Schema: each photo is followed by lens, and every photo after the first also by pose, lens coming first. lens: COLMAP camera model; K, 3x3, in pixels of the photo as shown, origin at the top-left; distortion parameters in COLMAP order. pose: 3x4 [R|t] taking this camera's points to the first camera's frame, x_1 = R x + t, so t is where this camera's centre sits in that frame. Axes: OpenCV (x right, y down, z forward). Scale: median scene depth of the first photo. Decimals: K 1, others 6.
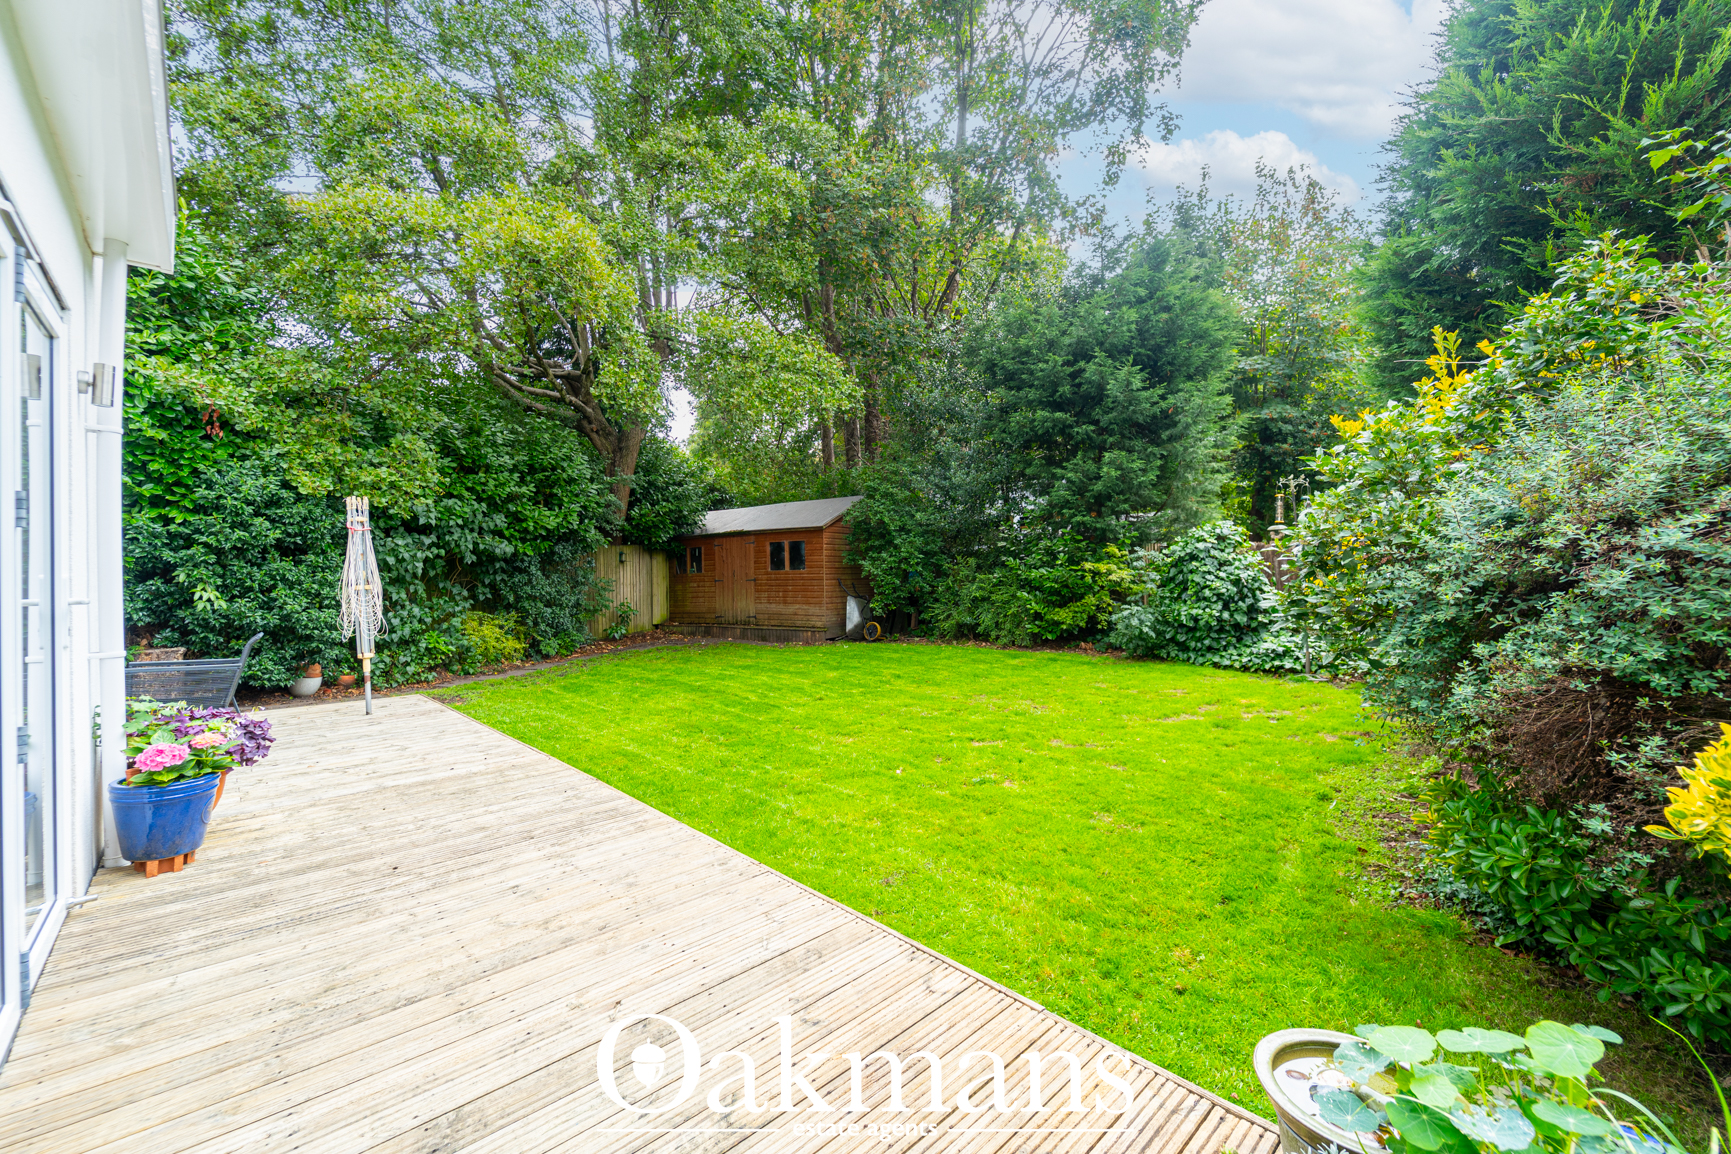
lens RADIAL K [[703.2, 0, 858.9], [0, 703.2, 567.6], [0, 0, 1]] dist [0.003088, -0.002203]
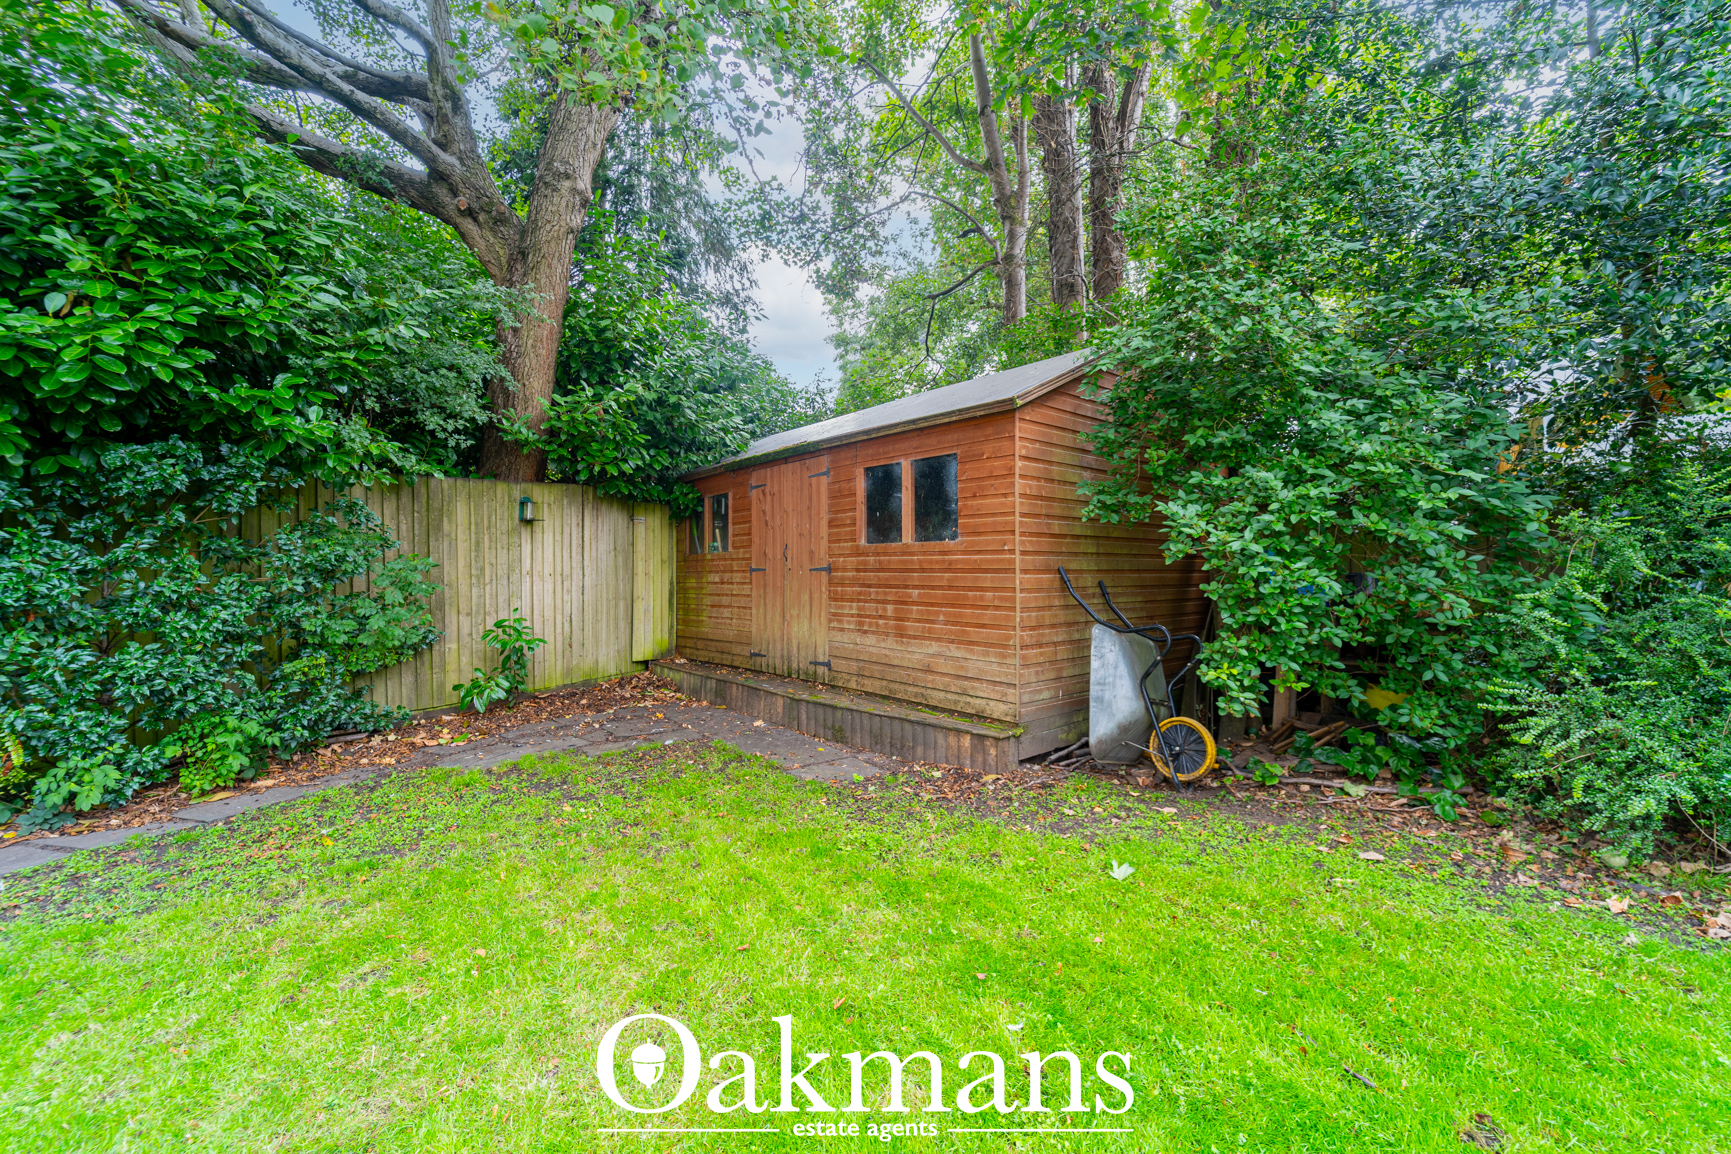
lens RADIAL K [[713.0, 0, 855.1], [0, 713.0, 563.3], [0, 0, 1]] dist [0.001580, -0.000483]
pose [[0.969672, 0.012820, -0.244072, -0.041202], [-0.011103, 0.999903, 0.008410, 0.012029], [0.244156, -0.005445, 0.969721, 0.665492]]
